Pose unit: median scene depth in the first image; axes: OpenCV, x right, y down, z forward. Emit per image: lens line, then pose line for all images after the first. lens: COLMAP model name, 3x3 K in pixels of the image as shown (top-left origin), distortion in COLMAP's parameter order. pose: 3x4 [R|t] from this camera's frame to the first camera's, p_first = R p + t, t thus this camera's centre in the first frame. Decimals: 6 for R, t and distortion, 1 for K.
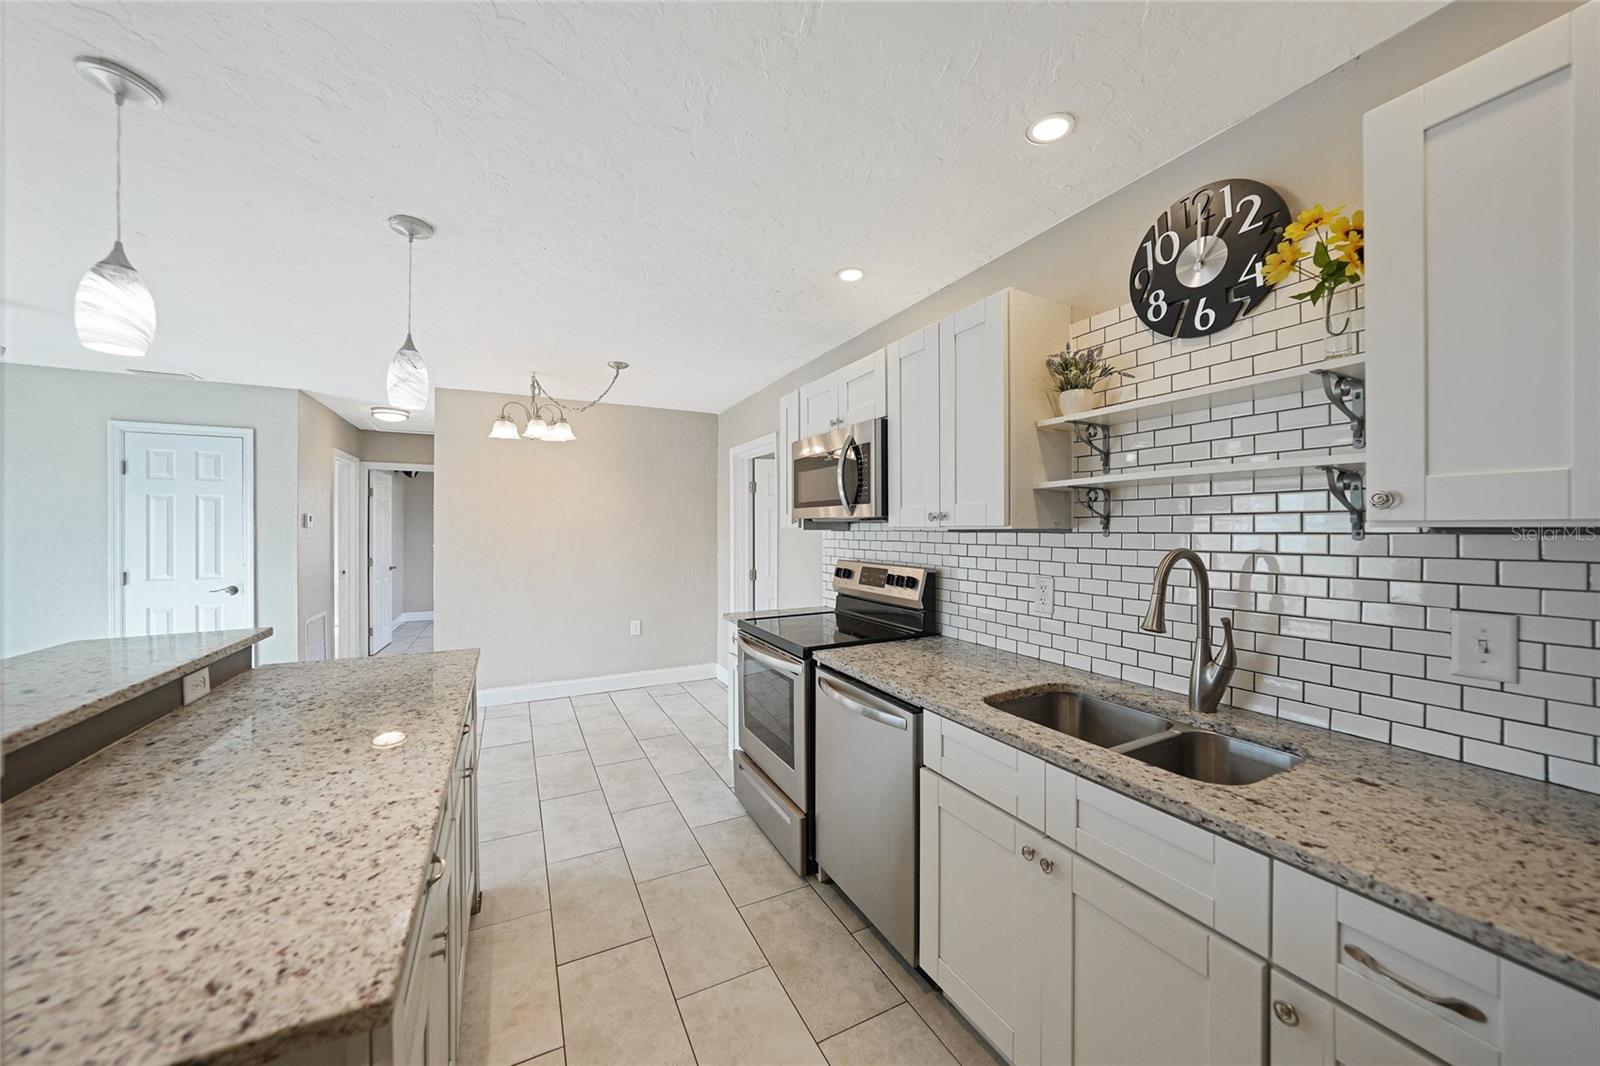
lens RADIAL K [[555.3, 0, 801.2], [0, 555.3, 528.5], [0, 0, 1]] dist [-0.026971, 0.006114]
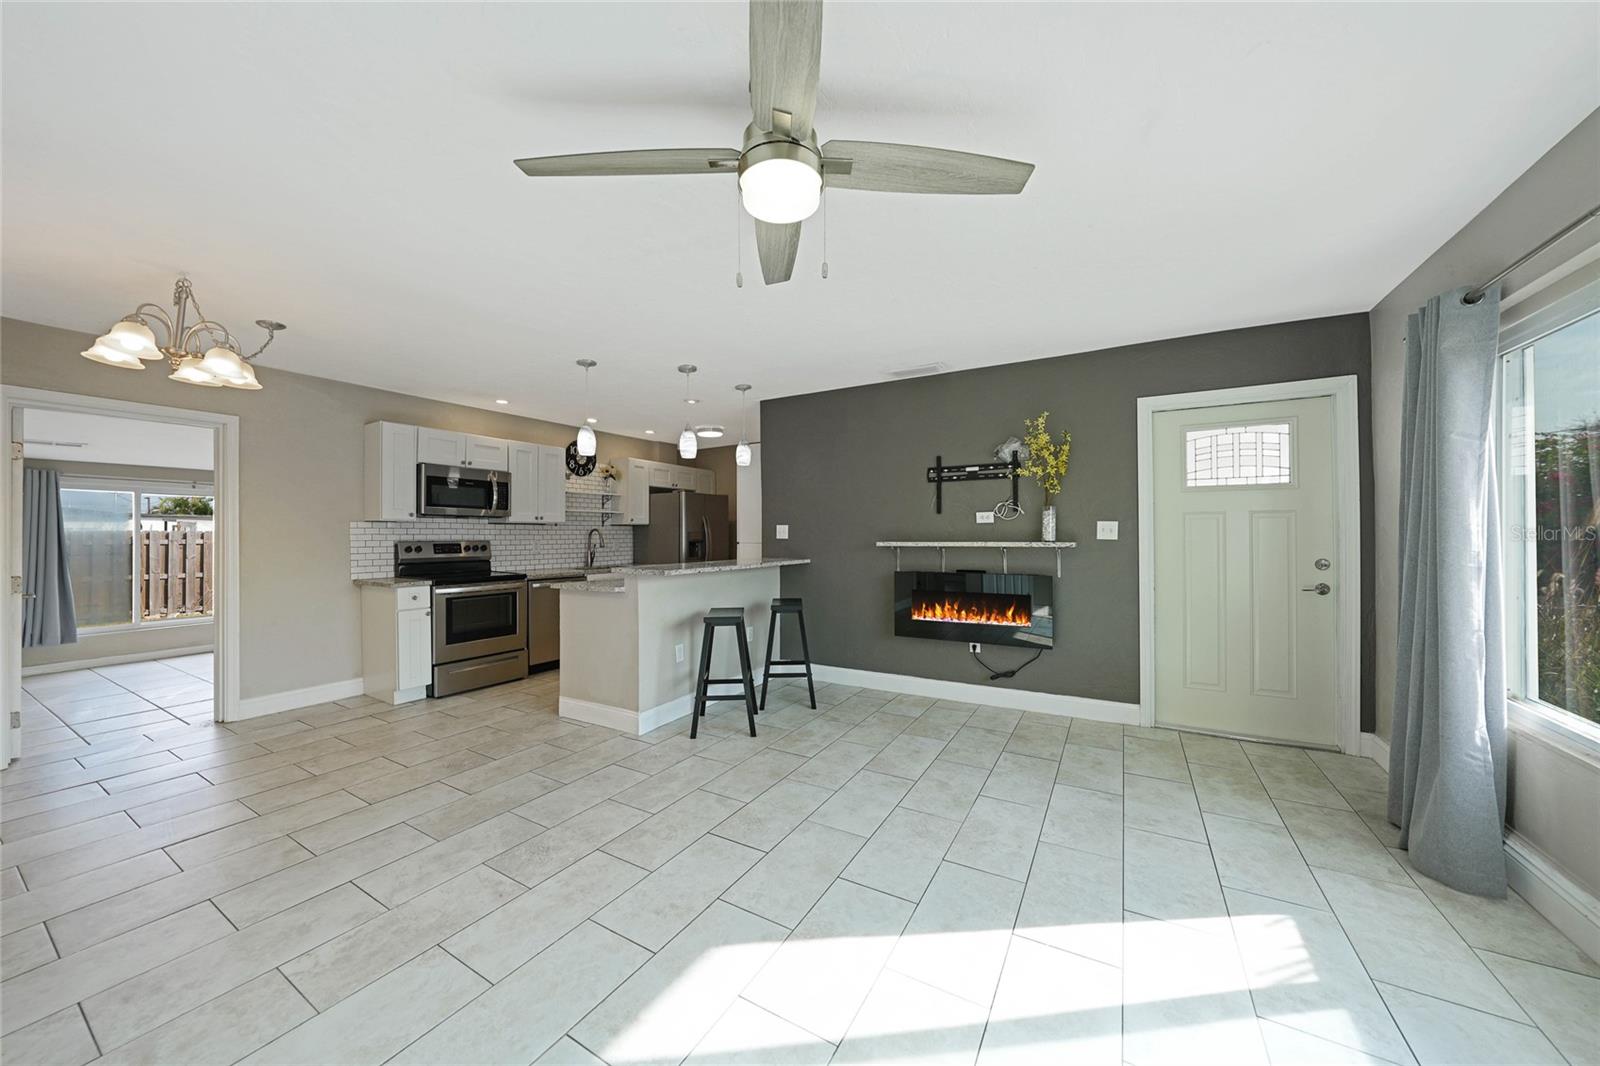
lens RADIAL K [[555.3, 0, 802.8], [0, 555.3, 531.8], [0, 0, 1]] dist [-0.026971, 0.006114]
pose [[-0.534282, 0.008985, 0.845258, -2.932278], [0.003082, 0.999958, -0.008681, 0.078525], [-0.845300, -0.002033, -0.534287, 1.467526]]
